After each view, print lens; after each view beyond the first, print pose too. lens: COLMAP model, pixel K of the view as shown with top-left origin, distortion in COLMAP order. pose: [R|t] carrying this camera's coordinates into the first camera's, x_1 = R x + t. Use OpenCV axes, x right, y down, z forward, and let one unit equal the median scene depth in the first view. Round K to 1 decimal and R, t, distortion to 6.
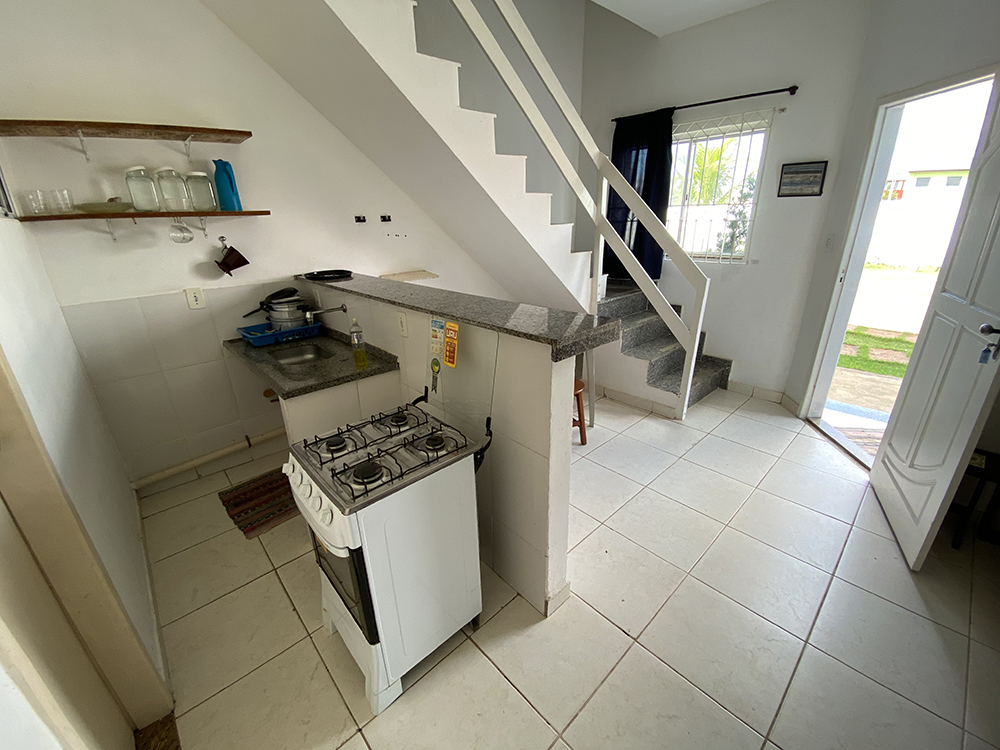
lens RADIAL K [[407.5, 0, 499.2], [0, 407.5, 373.2], [0, 0, 1]] dist [0.017704, -0.019614]
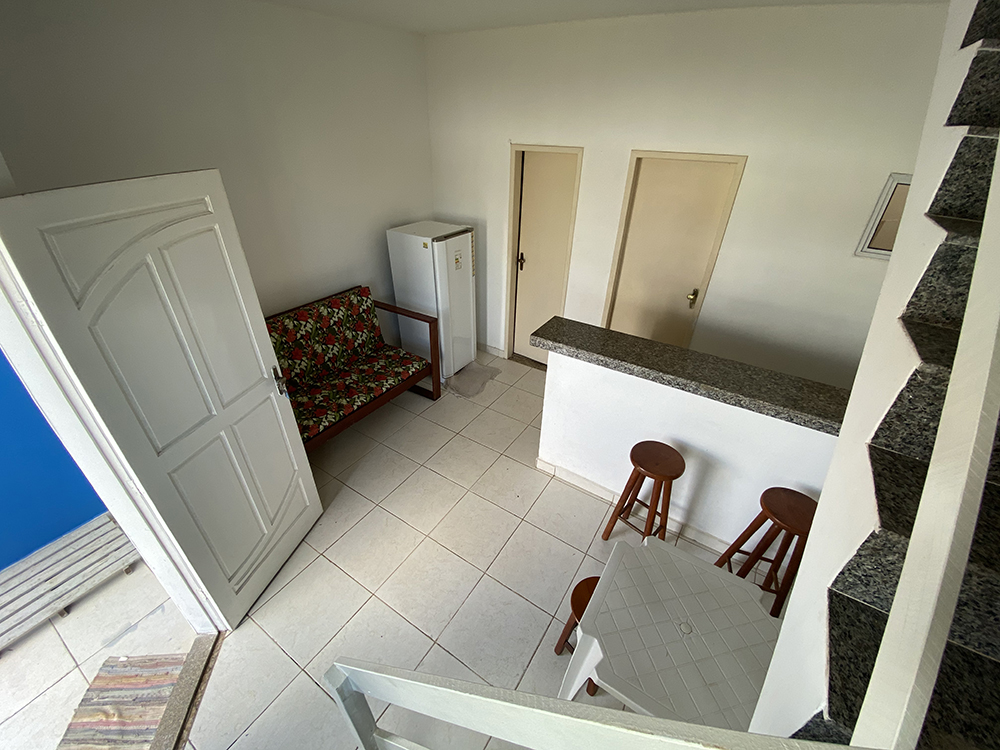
lens RADIAL K [[407.5, 0, 499.2], [0, 407.5, 373.2], [0, 0, 1]] dist [0.017704, -0.019614]
pose [[-0.967926, 0.137123, -0.210514, 0.493012], [-0.084226, 0.612316, 0.786114, -0.844518], [0.236695, 0.778631, -0.581128, 1.274312]]
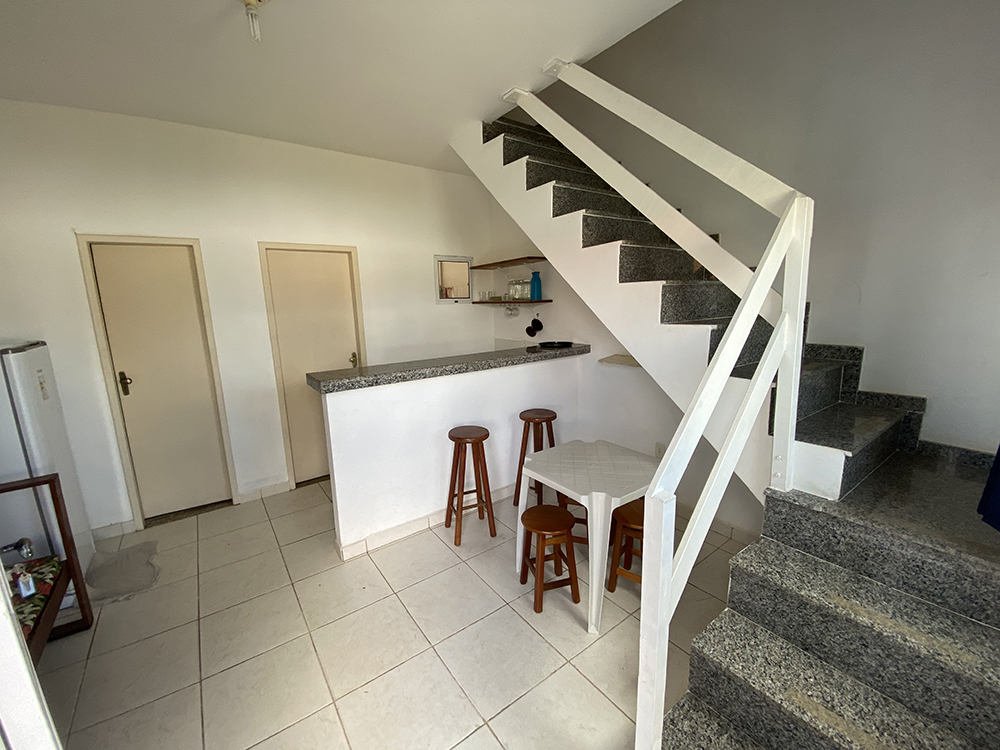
lens RADIAL K [[407.5, 0, 499.2], [0, 407.5, 373.2], [0, 0, 1]] dist [0.017704, -0.019614]
pose [[-0.108575, 0.207693, -0.972150, 1.064607], [-0.322641, 0.917629, 0.232079, -0.462048], [0.940274, 0.338853, -0.032621, 1.022616]]
